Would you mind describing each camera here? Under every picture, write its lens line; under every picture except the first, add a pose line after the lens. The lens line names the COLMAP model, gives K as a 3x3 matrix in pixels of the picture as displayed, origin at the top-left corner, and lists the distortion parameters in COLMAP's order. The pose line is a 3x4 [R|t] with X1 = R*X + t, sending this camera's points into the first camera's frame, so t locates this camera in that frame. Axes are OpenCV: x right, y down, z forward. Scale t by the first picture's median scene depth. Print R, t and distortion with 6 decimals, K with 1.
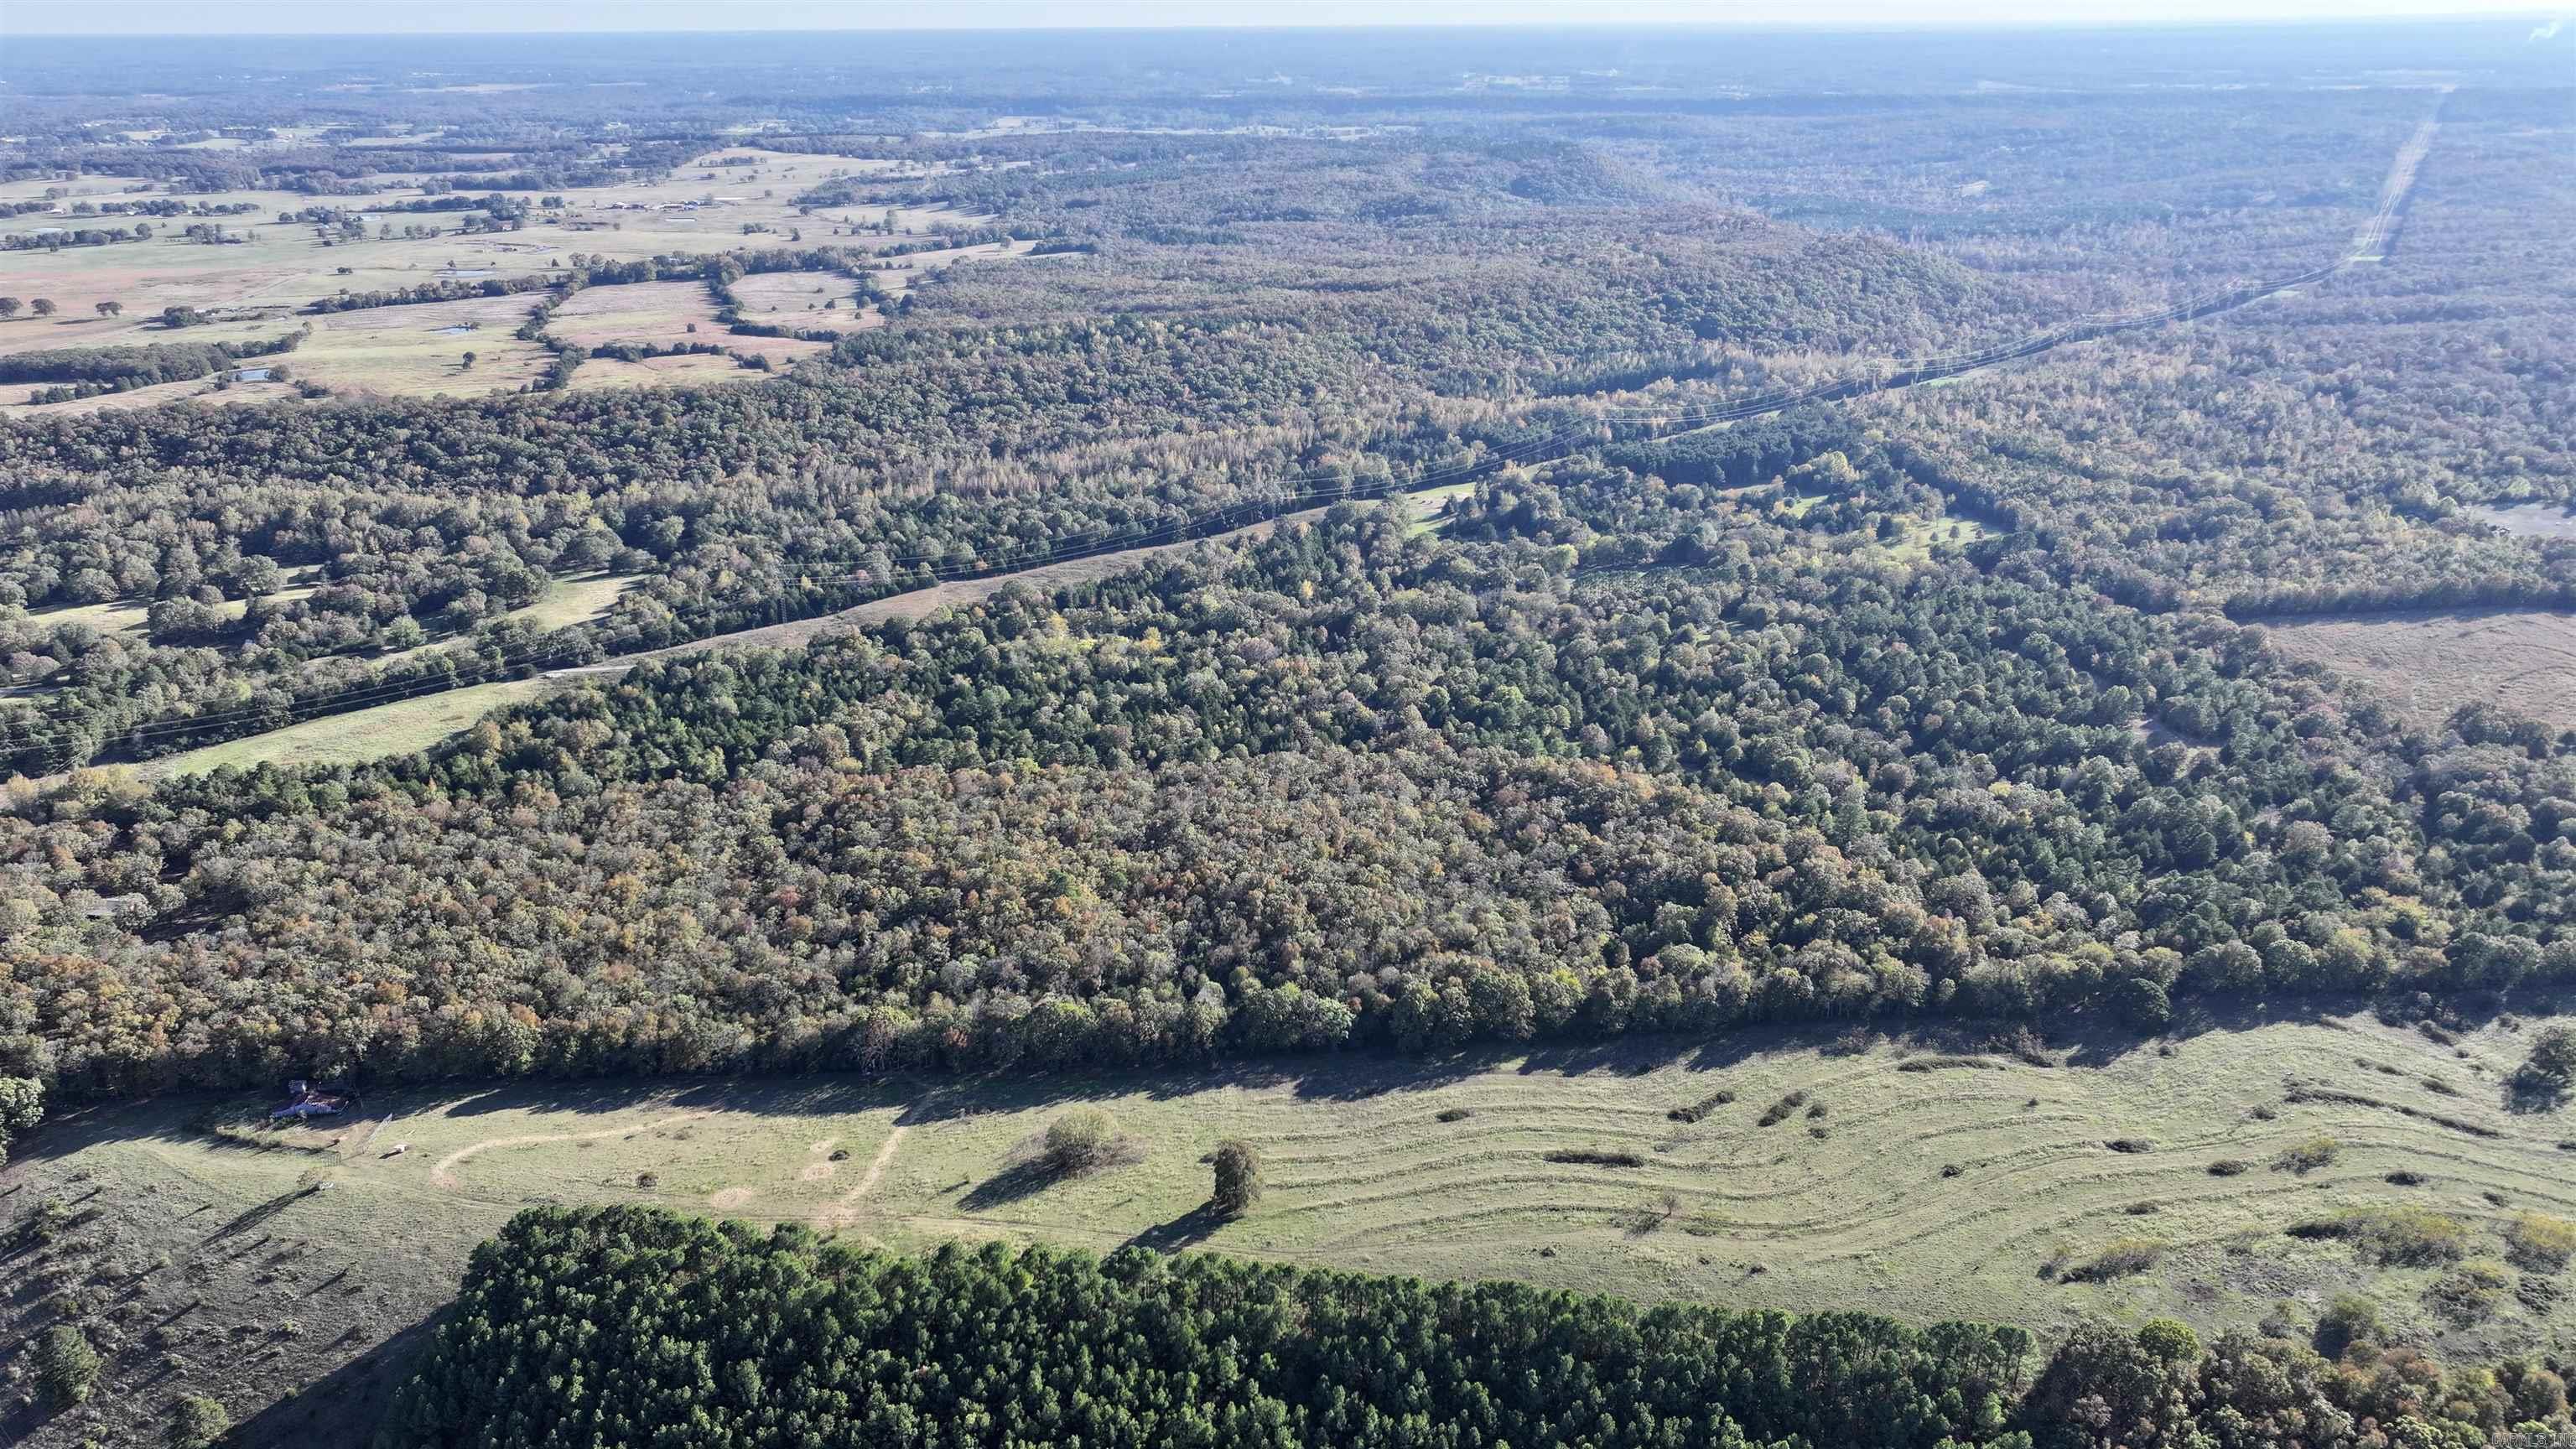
lens RADIAL K [[1798.6, 0, 1292.3], [0, 1798.6, 725.1], [0, 0, 1]] dist [0.000401, 0.011961]
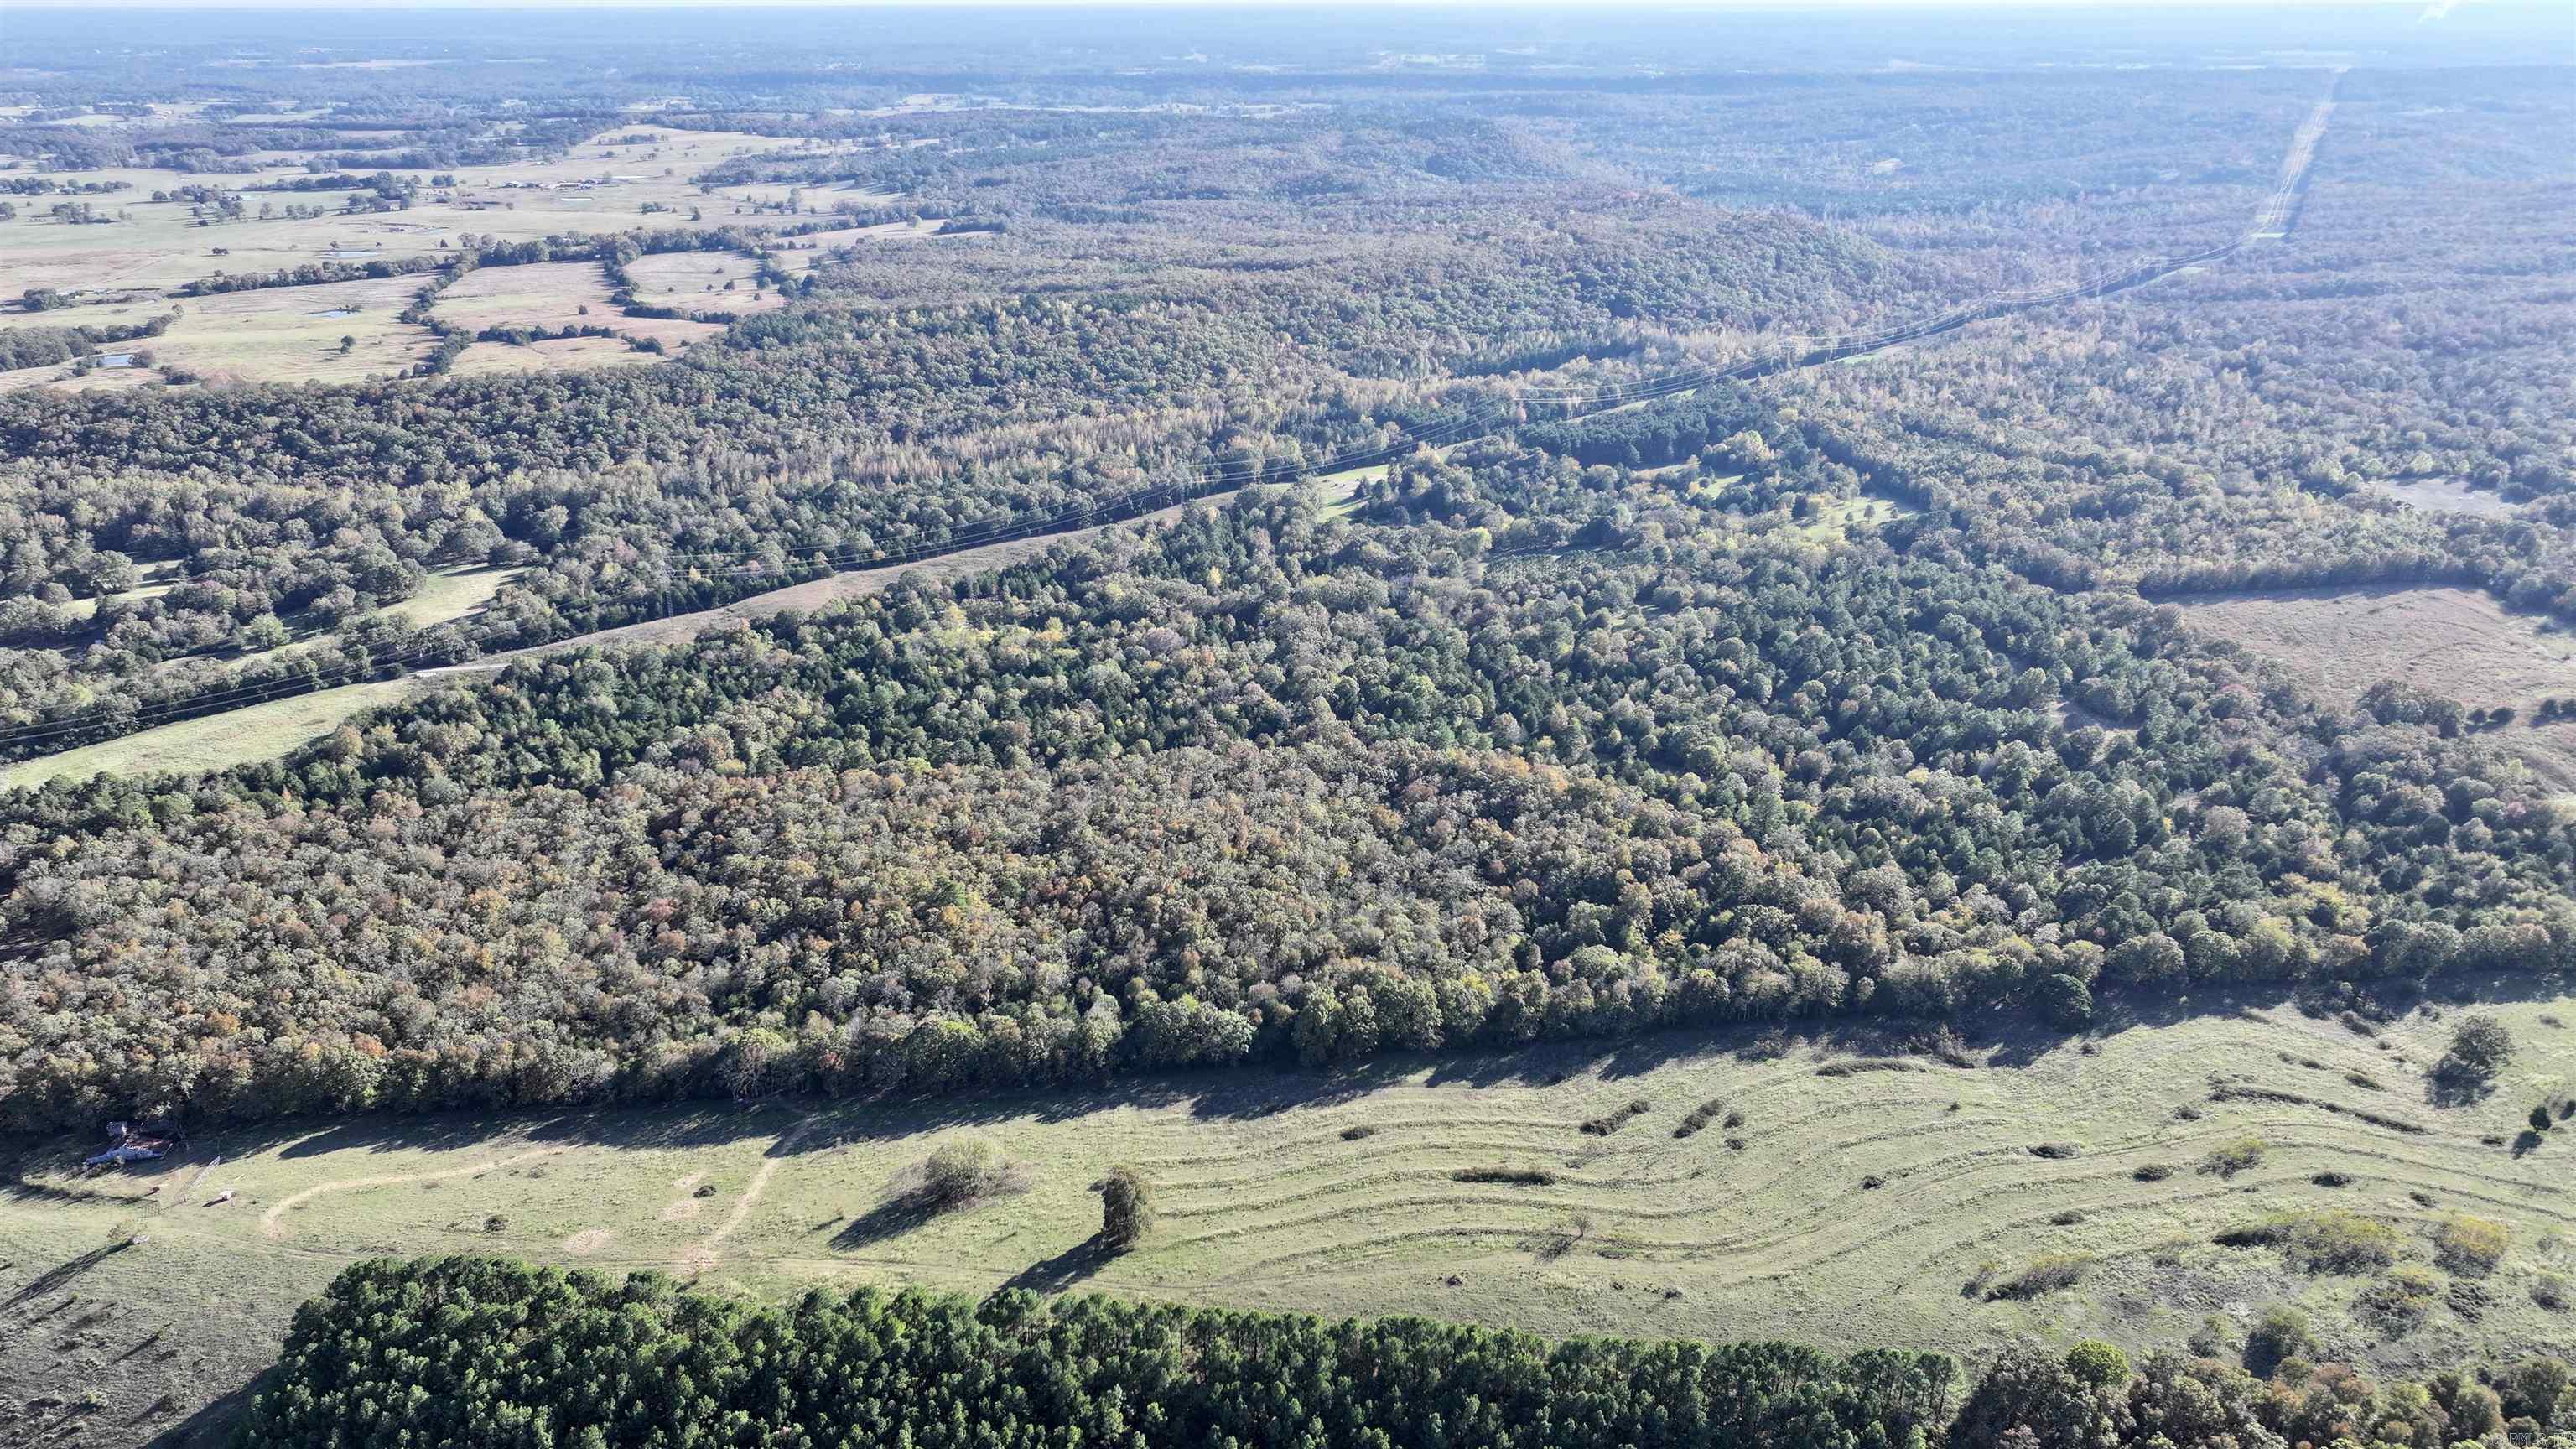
lens RADIAL K [[1798.6, 0, 1292.3], [0, 1798.6, 725.1], [0, 0, 1]] dist [0.000401, 0.011961]
pose [[0.999070, -0.013241, 0.041030, 0.012809], [0.012808, 0.999860, 0.010785, -0.007026], [-0.041167, -0.010249, 0.999100, 0.034106]]
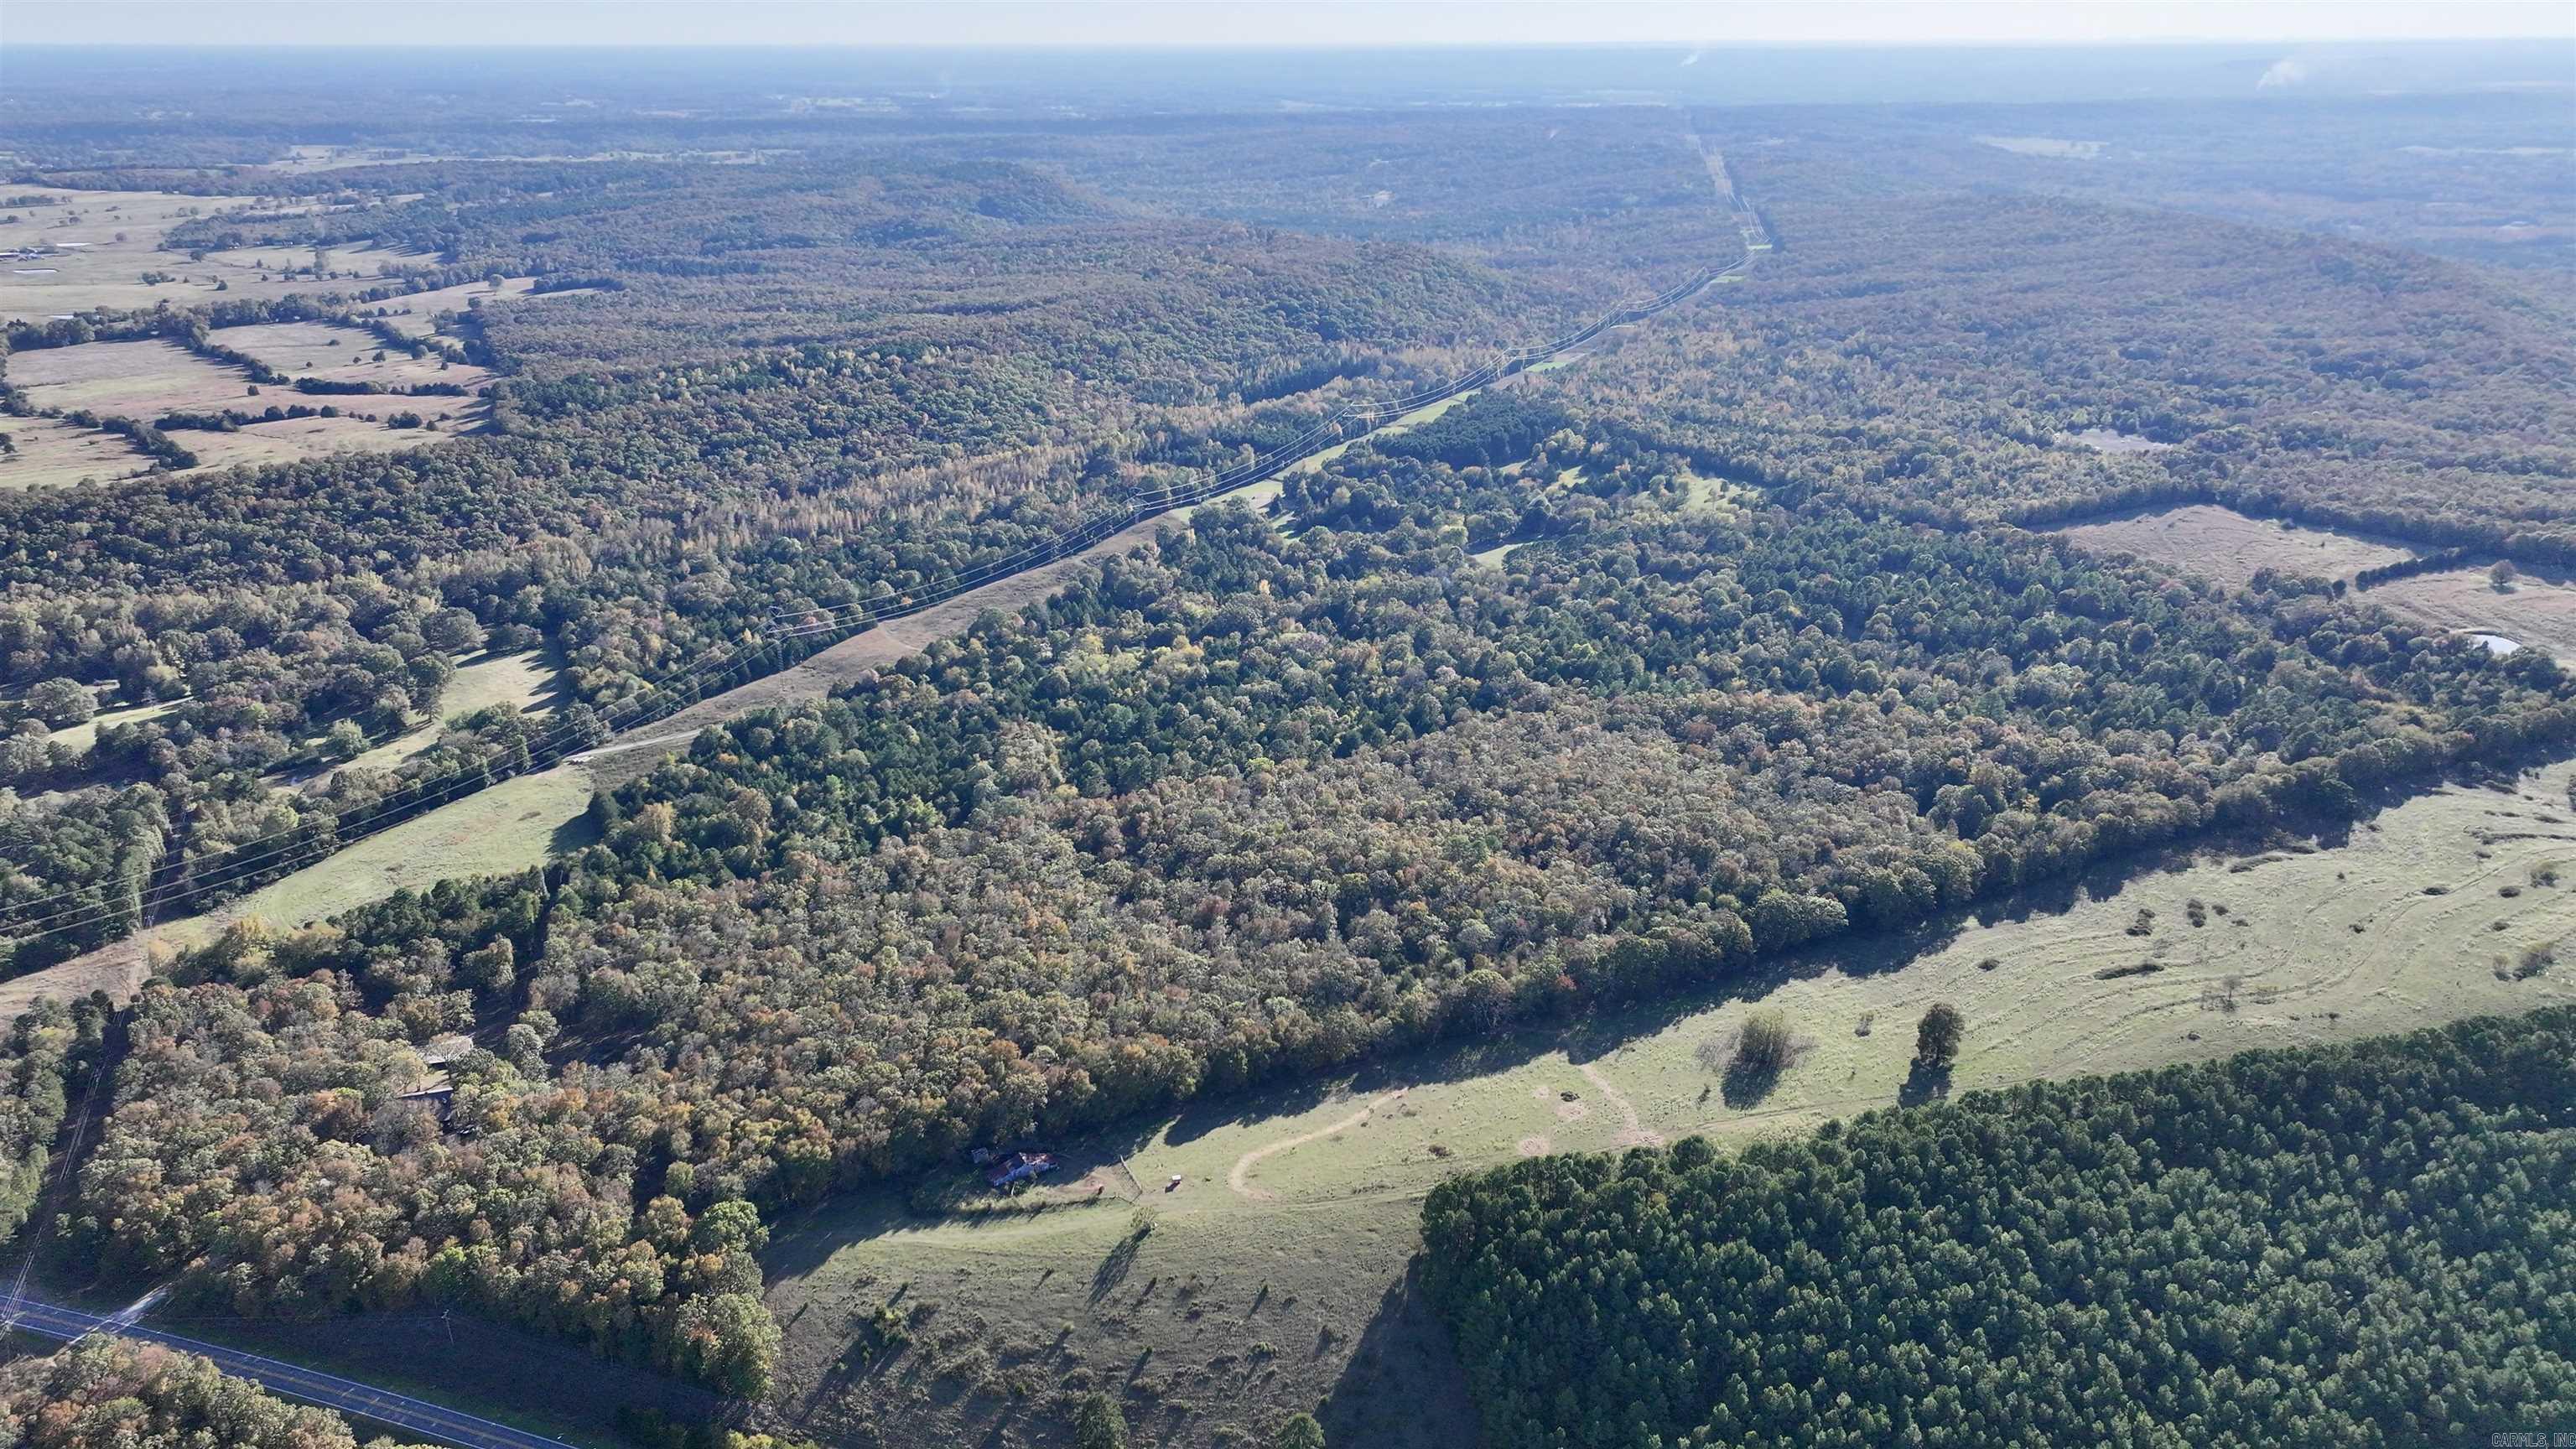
lens RADIAL K [[1798.6, 0, 1292.3], [0, 1798.6, 725.1], [0, 0, 1]] dist [0.000401, 0.011961]
pose [[0.926411, -0.129117, 0.353683, -0.506336], [0.132805, 0.991044, 0.013934, -0.012579], [-0.352315, 0.034063, 0.935261, 0.027242]]
